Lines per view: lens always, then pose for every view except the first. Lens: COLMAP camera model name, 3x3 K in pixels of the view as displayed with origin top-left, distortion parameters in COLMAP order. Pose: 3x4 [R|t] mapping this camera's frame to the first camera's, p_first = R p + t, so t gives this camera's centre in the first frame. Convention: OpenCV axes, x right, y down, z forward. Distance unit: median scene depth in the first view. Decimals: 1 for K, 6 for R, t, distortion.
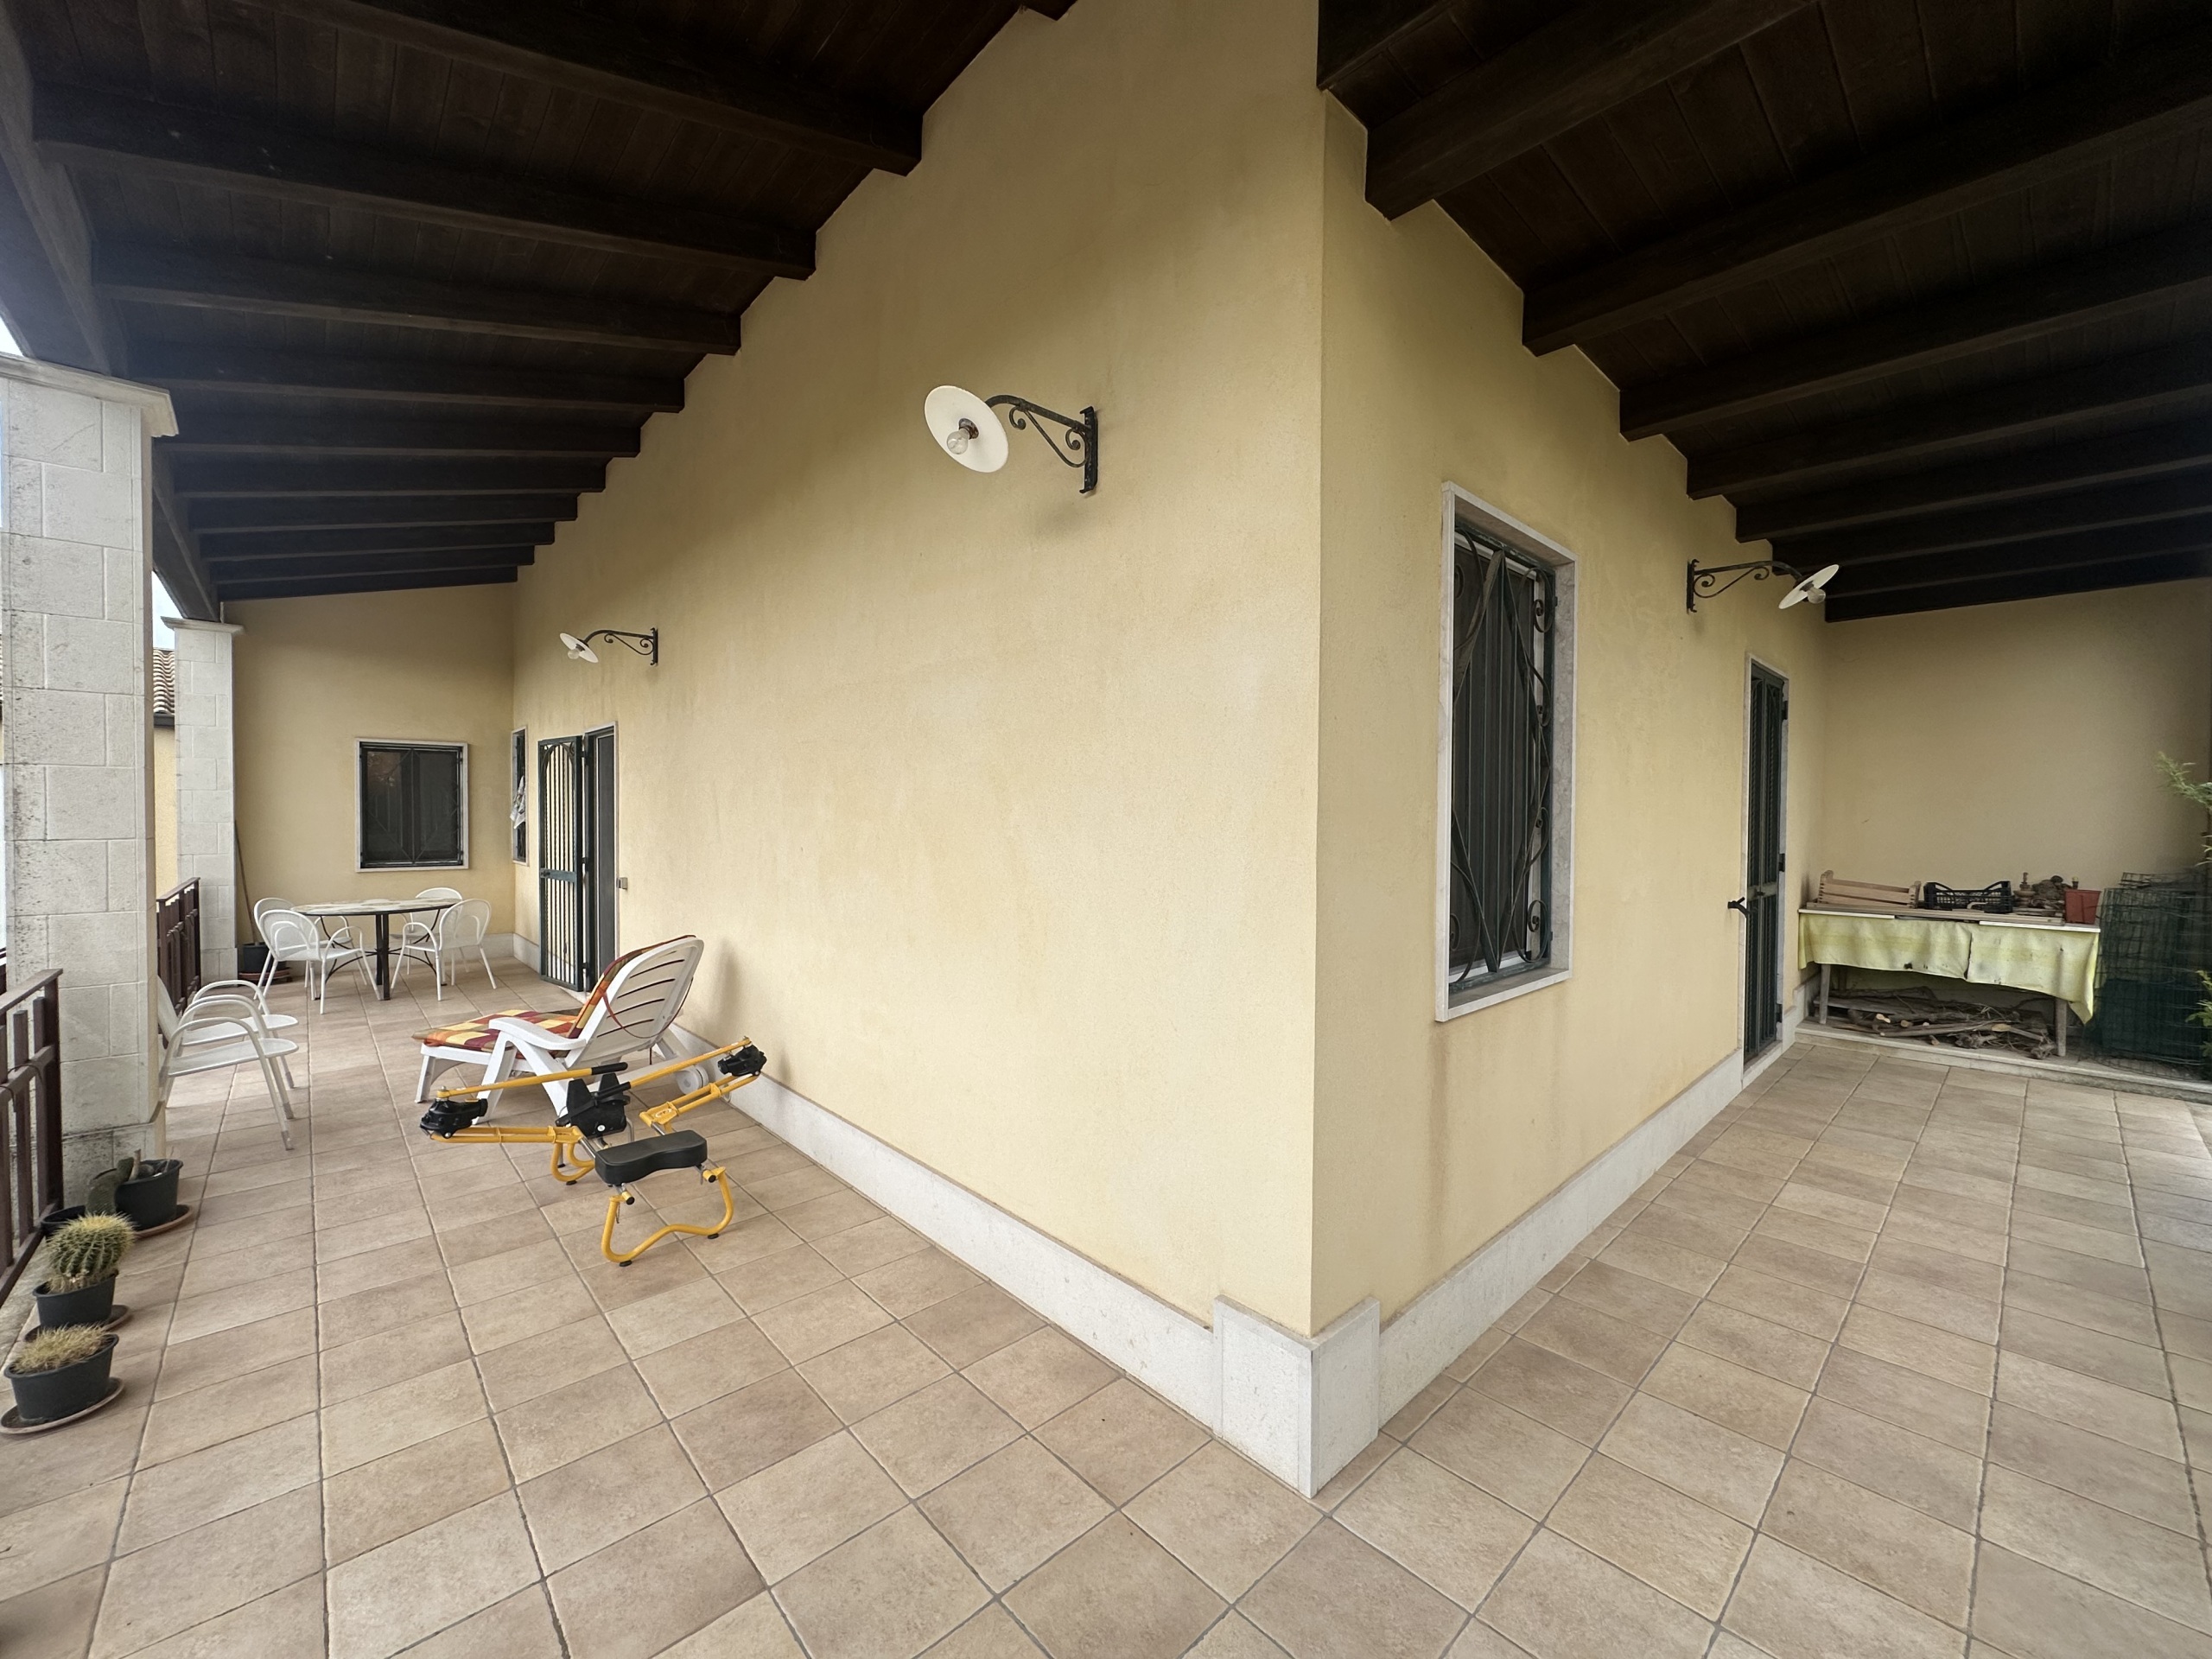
lens RADIAL K [[881.8, 0, 1107.3], [0, 881.8, 831.3], [0, 0, 1]] dist [-0.004734, 0.001429]
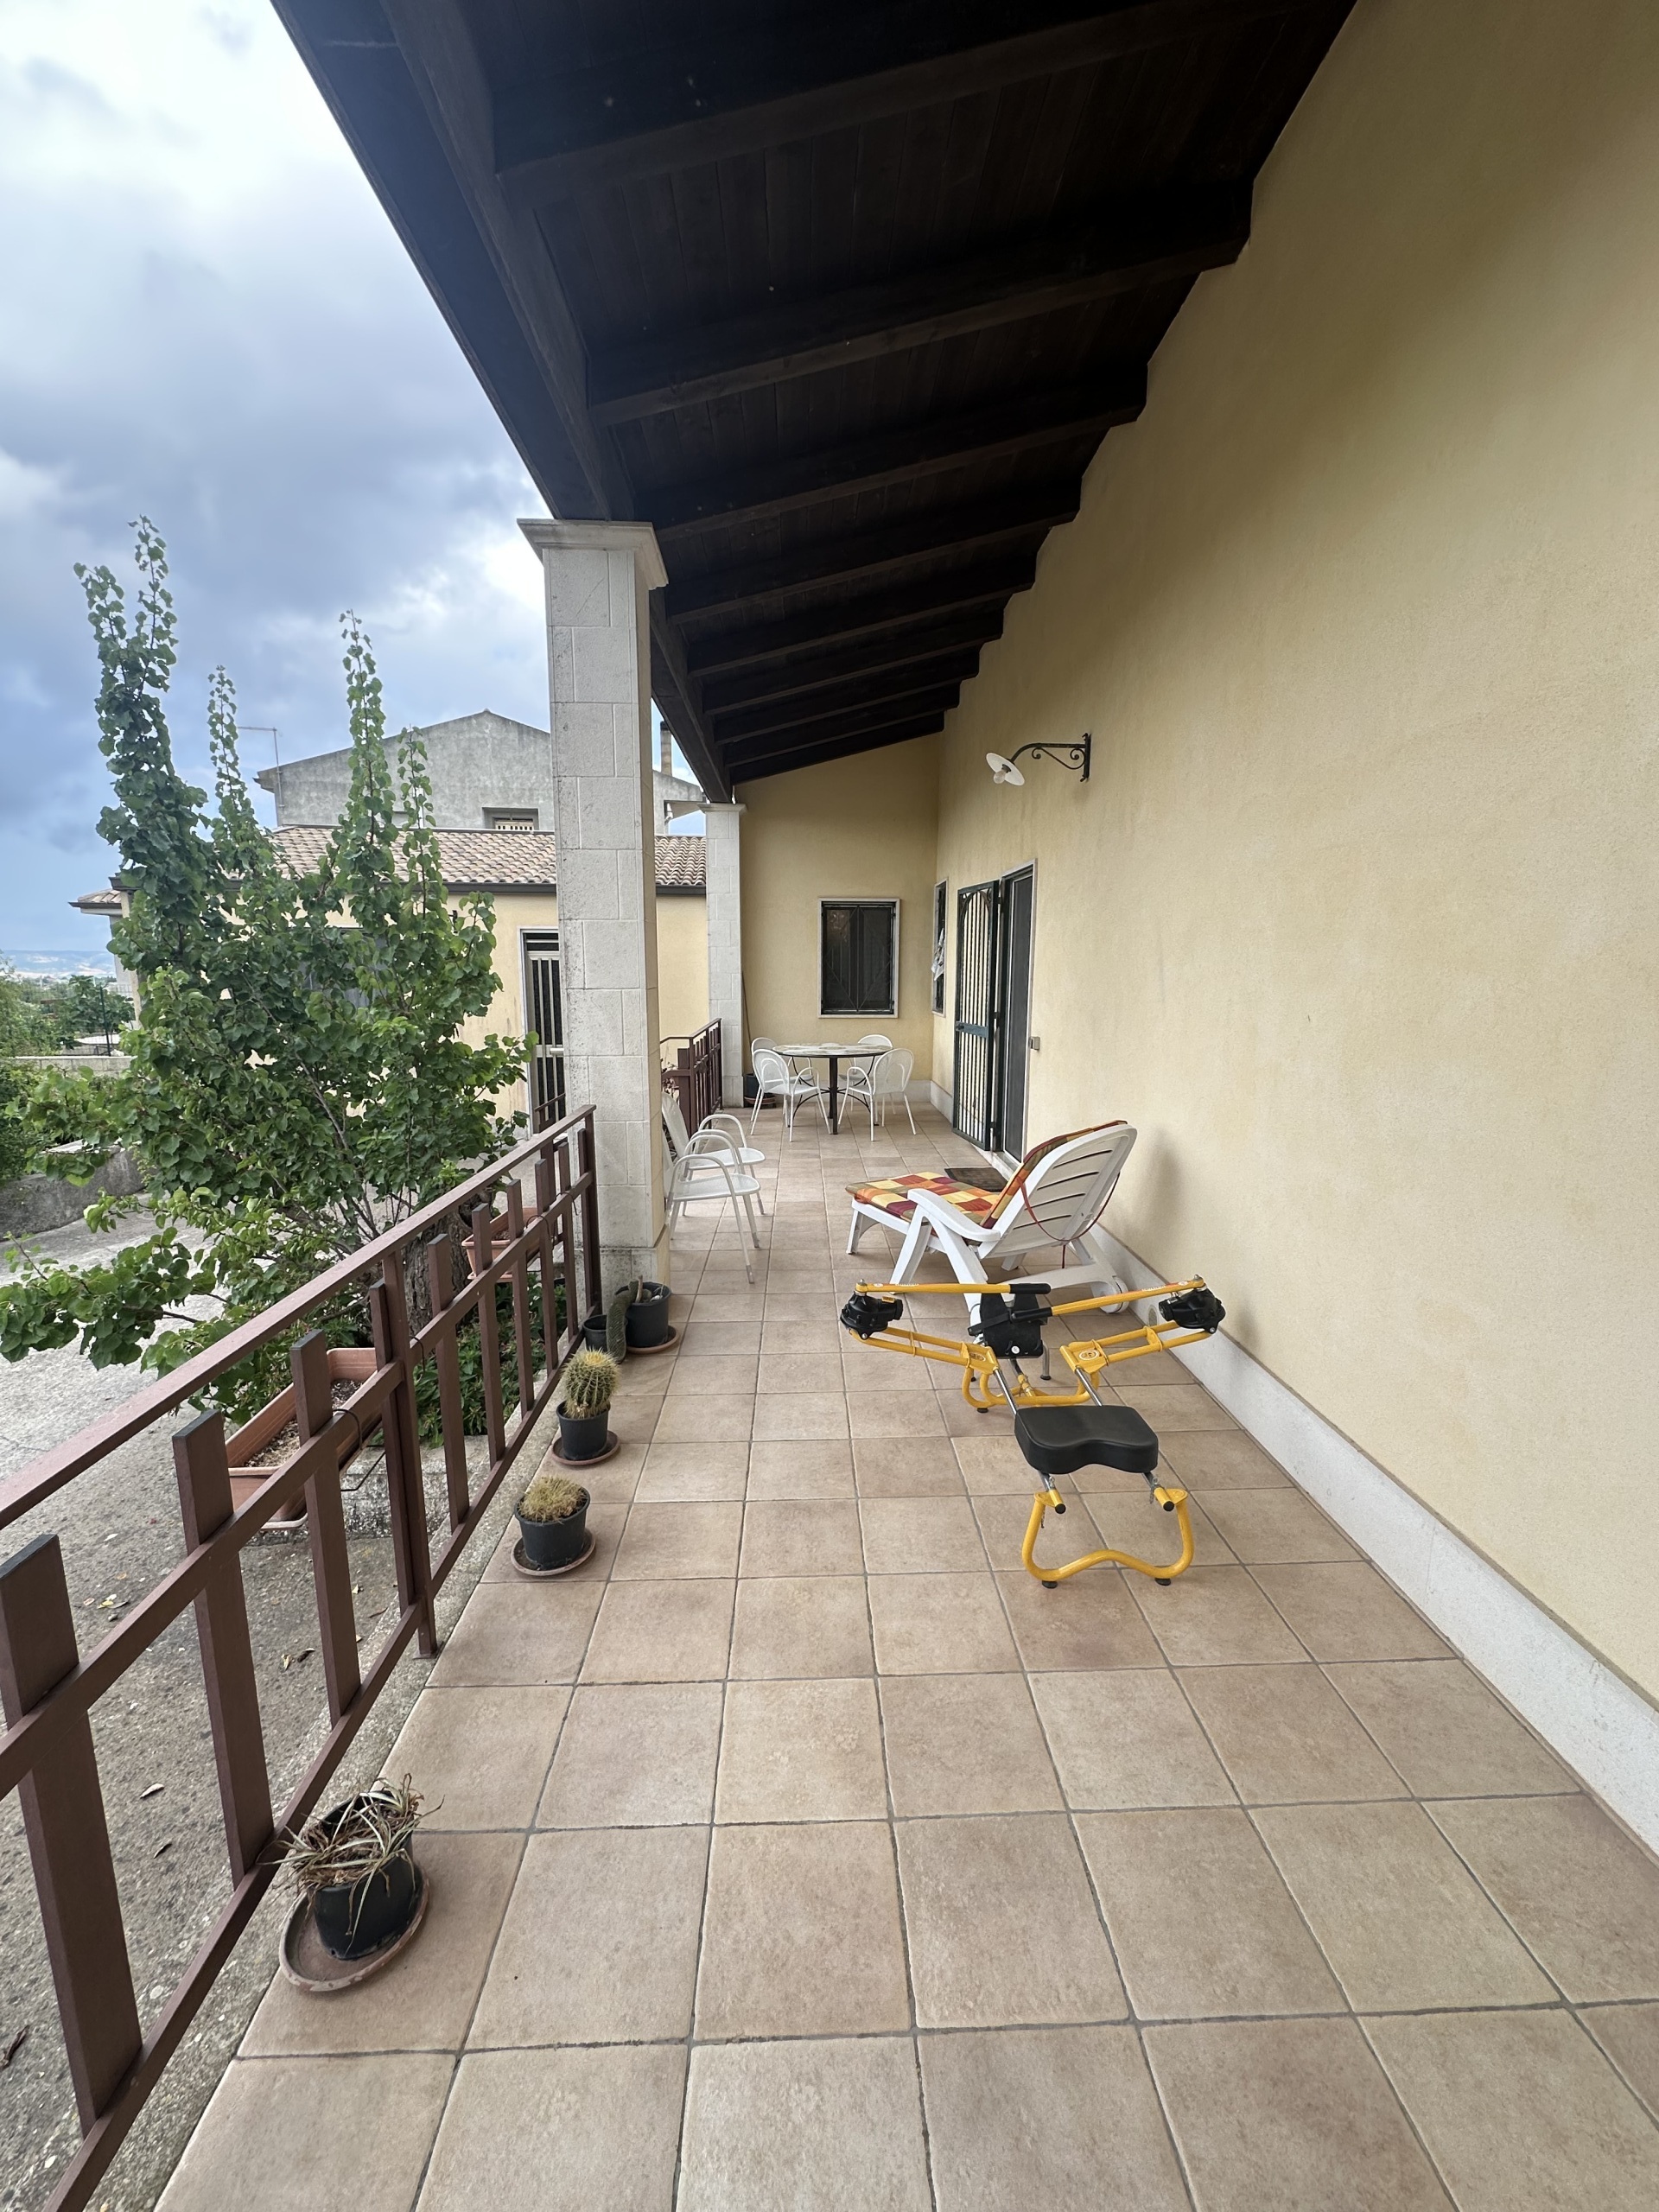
lens RADIAL K [[881.8, 0, 828.3], [0, 881.8, 1108.0], [0, 0, 1]] dist [-0.004734, 0.001429]
pose [[0.758552, 0.101373, -0.643678, -0.191833], [-0.011054, 0.989684, 0.142839, -0.002684], [0.651518, -0.101236, 0.751848, 0.277020]]
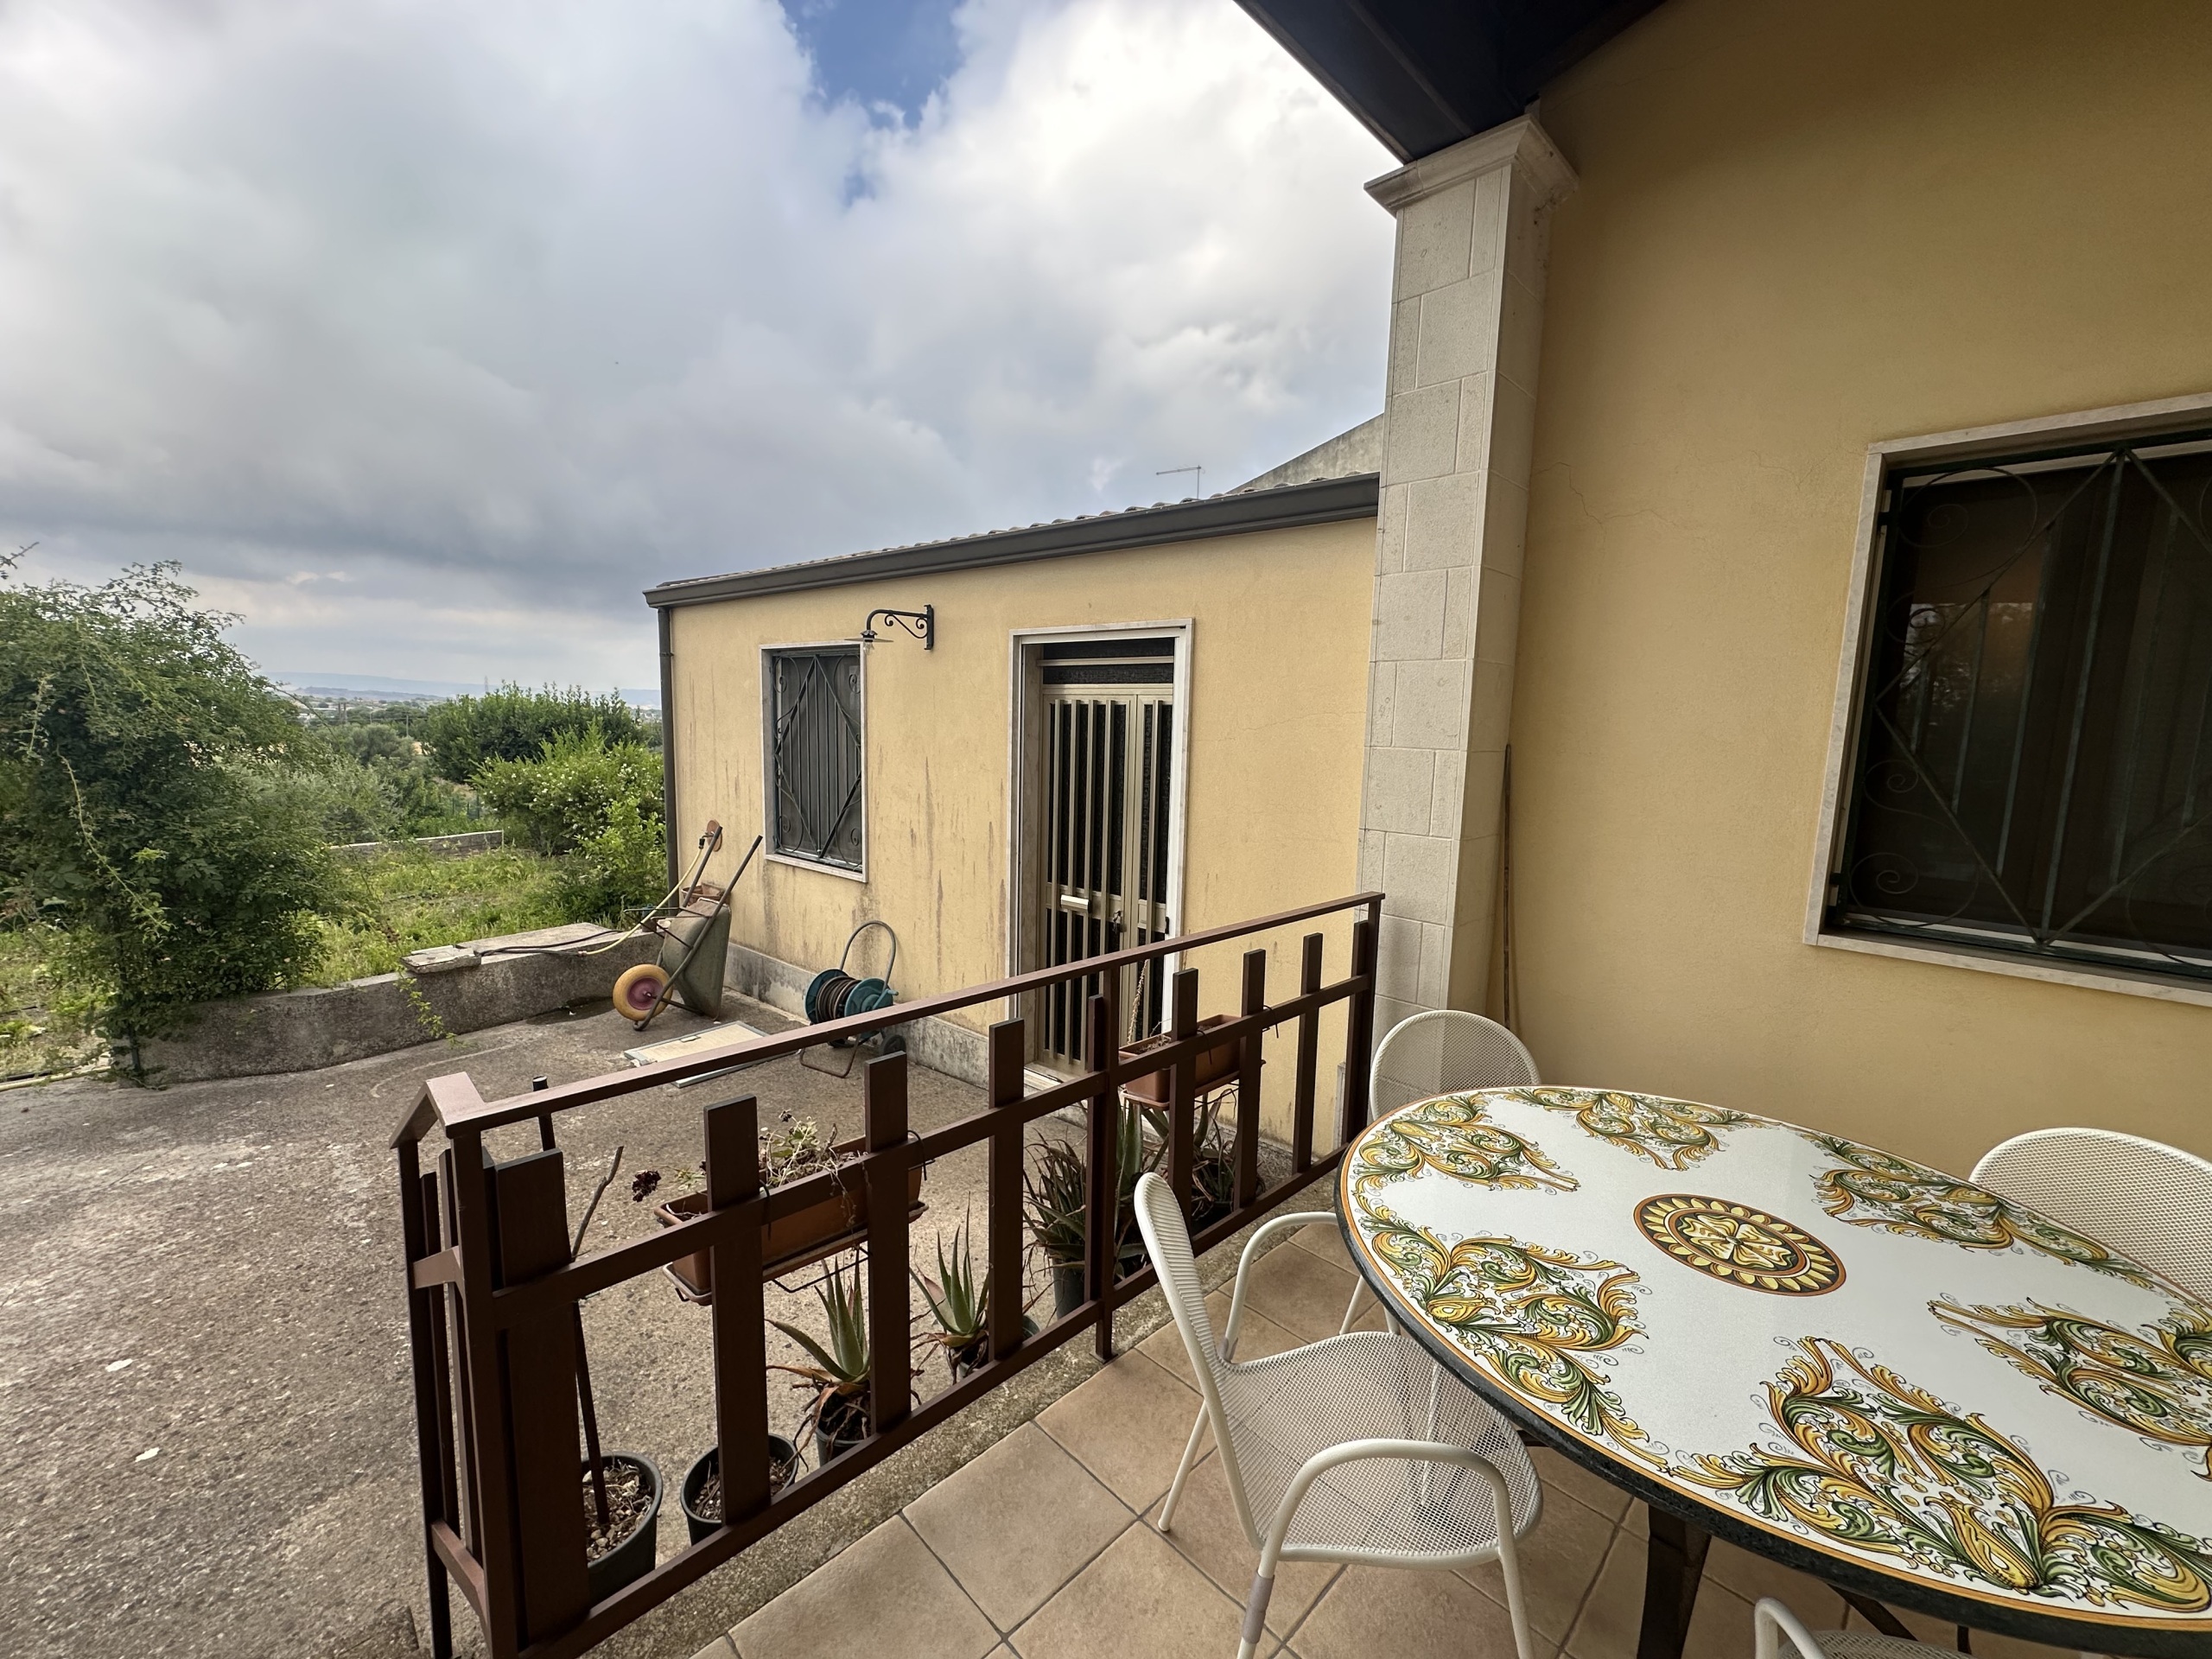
lens RADIAL K [[881.8, 0, 1107.3], [0, 881.8, 831.3], [0, 0, 1]] dist [-0.004734, 0.001429]
pose [[0.045997, 0.123109, -0.991327, -1.241096], [-0.045672, 0.991598, 0.121024, -0.026684], [0.997897, 0.039709, 0.051234, 1.604536]]
